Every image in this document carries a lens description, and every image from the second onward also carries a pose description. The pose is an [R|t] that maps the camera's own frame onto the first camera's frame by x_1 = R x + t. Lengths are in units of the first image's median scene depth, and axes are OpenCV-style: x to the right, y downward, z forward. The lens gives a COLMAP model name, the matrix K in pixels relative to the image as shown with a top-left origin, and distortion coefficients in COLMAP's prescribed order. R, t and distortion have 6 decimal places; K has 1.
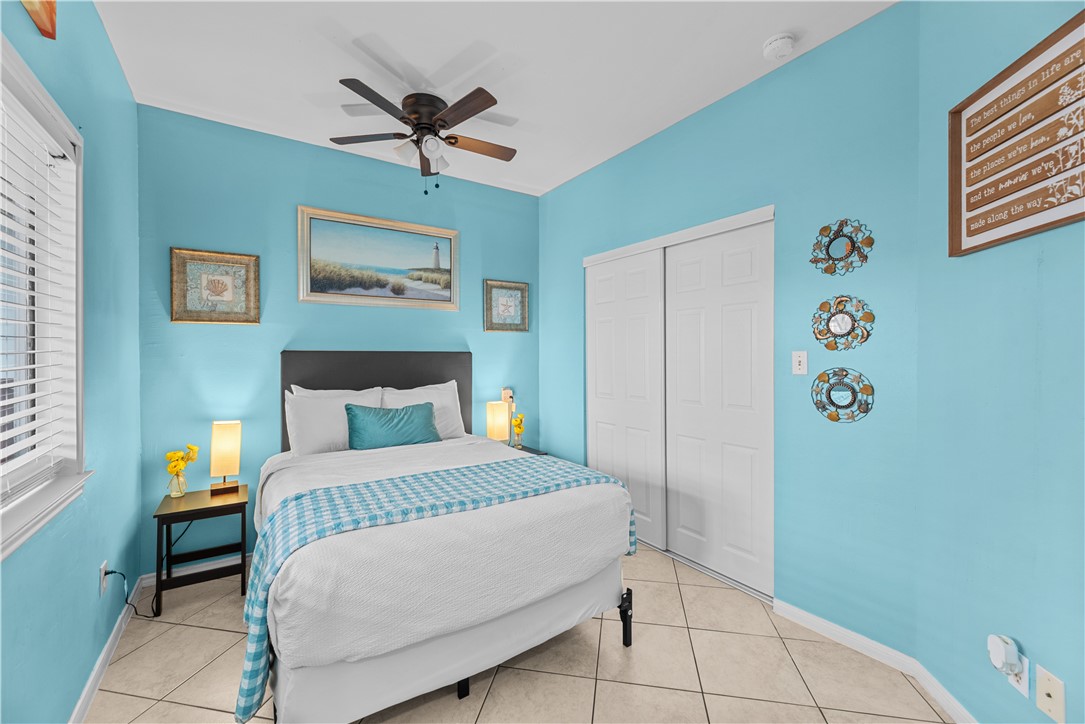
lens RADIAL K [[439.9, 0, 545.2], [0, 439.9, 357.0], [0, 0, 1]] dist [0.000570, 0.000204]
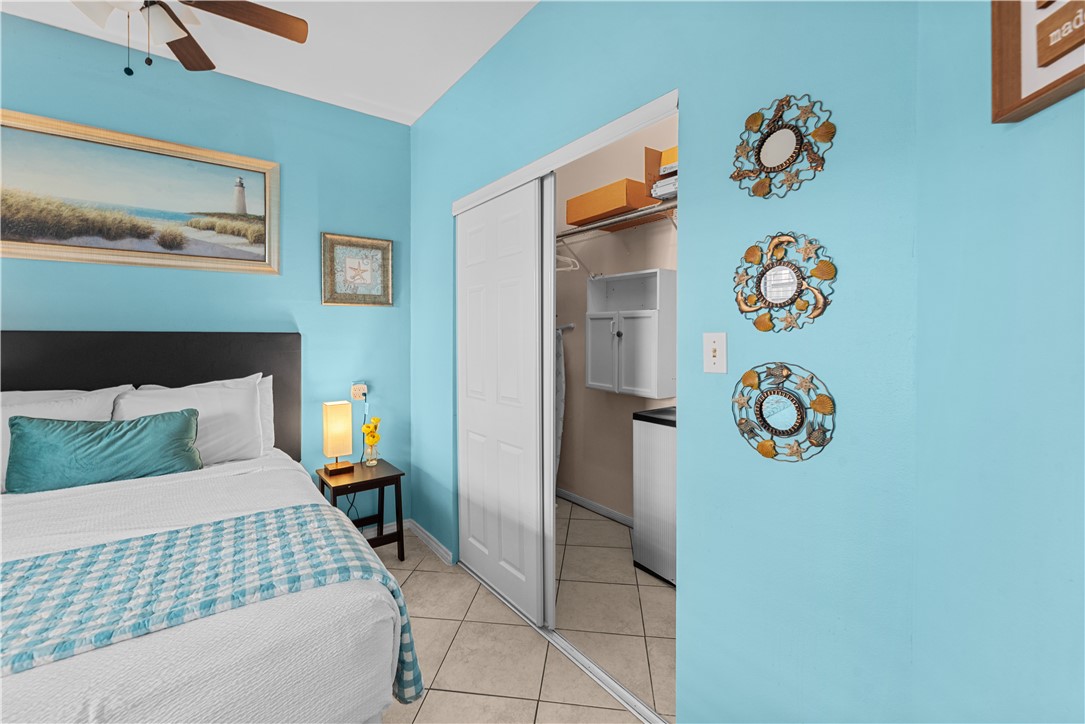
lens RADIAL K [[457.4, 0, 536.0], [0, 457.4, 337.9], [0, 0, 1]] dist [-0.000904, 0.000013]
pose [[0.999041, 0.001626, 0.043743, 0.328249], [-0.001607, 0.999999, -0.000466, -0.005982], [-0.043744, 0.000395, 0.999043, 0.421169]]
